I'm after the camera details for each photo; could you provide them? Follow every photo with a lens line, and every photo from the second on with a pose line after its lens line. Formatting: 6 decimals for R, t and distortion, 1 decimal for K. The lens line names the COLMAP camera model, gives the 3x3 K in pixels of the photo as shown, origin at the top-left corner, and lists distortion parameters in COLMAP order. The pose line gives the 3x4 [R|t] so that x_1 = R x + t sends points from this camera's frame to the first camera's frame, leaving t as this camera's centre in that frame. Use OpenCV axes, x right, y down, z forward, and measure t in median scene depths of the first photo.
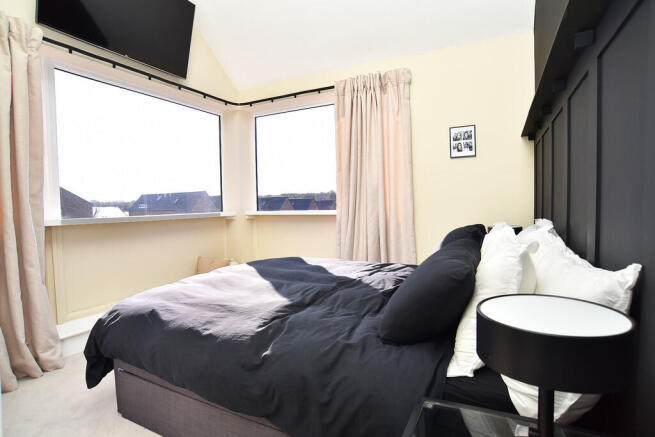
lens RADIAL K [[349.9, 0, 327.5], [0, 349.9, 218.5], [0, 0, 1]] dist [-0.088602, 0.039554]
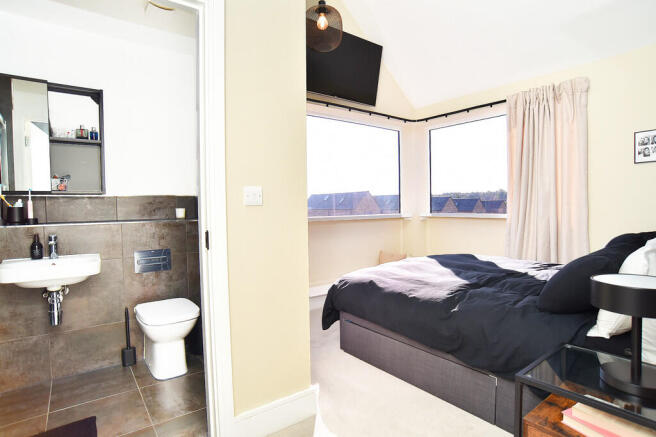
lens RADIAL K [[350.4, 0, 328.0], [0, 350.4, 218.5], [0, 0, 1]] dist [-0.088602, 0.039554]
pose [[0.898781, 0.022618, -0.437814, -0.009212], [-0.022230, 0.999735, 0.006013, -0.005909], [0.437834, 0.004328, 0.899045, -0.277223]]
